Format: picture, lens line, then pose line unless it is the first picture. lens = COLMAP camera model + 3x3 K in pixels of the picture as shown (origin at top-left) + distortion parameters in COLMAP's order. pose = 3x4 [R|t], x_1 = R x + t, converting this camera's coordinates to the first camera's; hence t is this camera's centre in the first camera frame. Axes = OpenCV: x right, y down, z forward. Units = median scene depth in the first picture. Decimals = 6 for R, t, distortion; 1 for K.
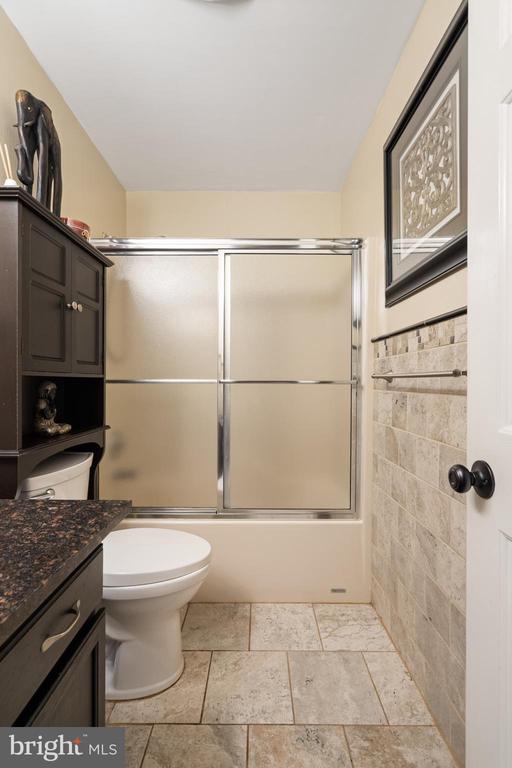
lens RADIAL K [[351.3, 0, 257.4], [0, 351.3, 384.8], [0, 0, 1]] dist [-0.008258, 0.001495]
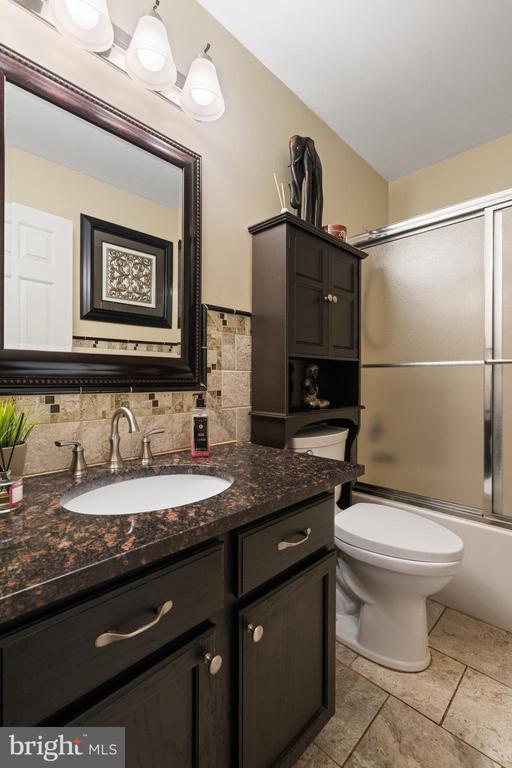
lens RADIAL K [[351.3, 0, 248.1], [0, 351.3, 381.1], [0, 0, 1]] dist [-0.008258, 0.001495]
pose [[0.701518, 0.005322, -0.712632, 0.116582], [-0.007195, 0.999974, 0.000385, 0.050649], [0.712615, 0.004858, 0.701538, -0.016147]]
